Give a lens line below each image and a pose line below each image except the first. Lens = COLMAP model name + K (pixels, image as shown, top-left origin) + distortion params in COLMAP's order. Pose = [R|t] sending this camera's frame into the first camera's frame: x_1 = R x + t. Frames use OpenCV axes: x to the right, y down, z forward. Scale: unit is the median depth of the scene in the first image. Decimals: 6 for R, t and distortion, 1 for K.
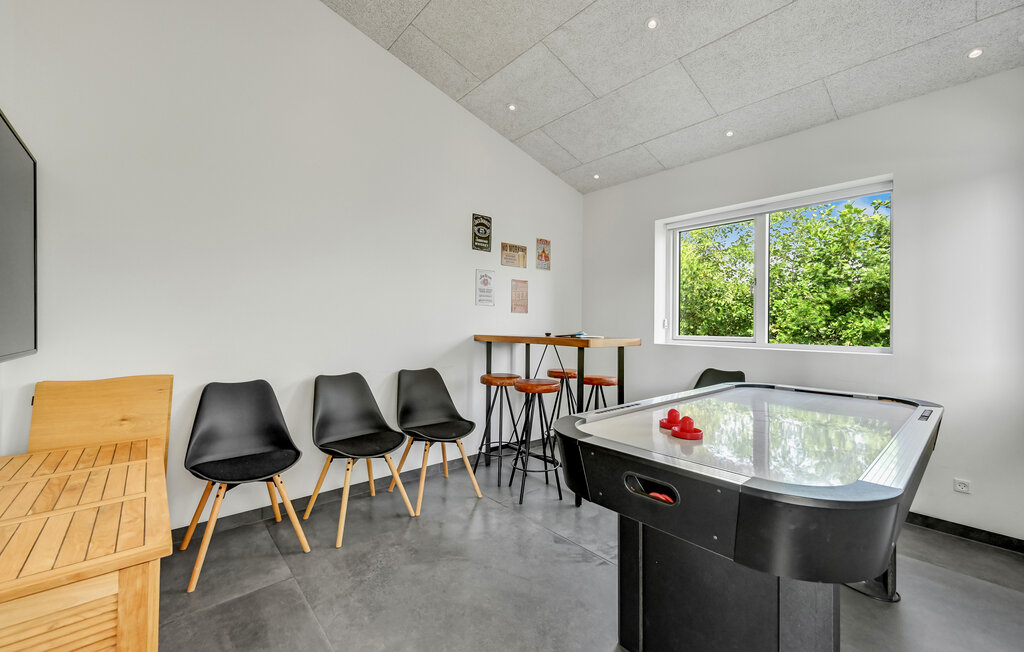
lens RADIAL K [[405.7, 0, 512.0], [0, 405.7, 326.0], [0, 0, 1]] dist [0.000913, 0.000054]
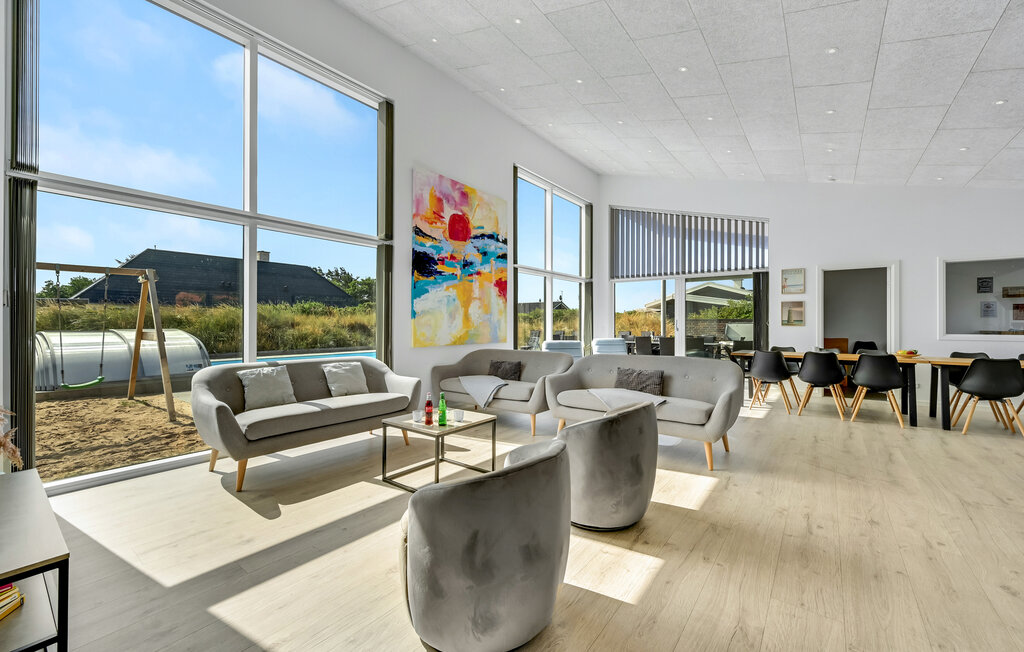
lens RADIAL K [[405.7, 0, 512.0], [0, 405.7, 326.0], [0, 0, 1]] dist [0.000913, 0.000054]
pose [[0.188740, -0.008212, -0.981993, 1.579322], [0.002765, 0.999966, -0.007831, 0.006242], [0.982023, -0.001237, 0.188756, -1.917265]]
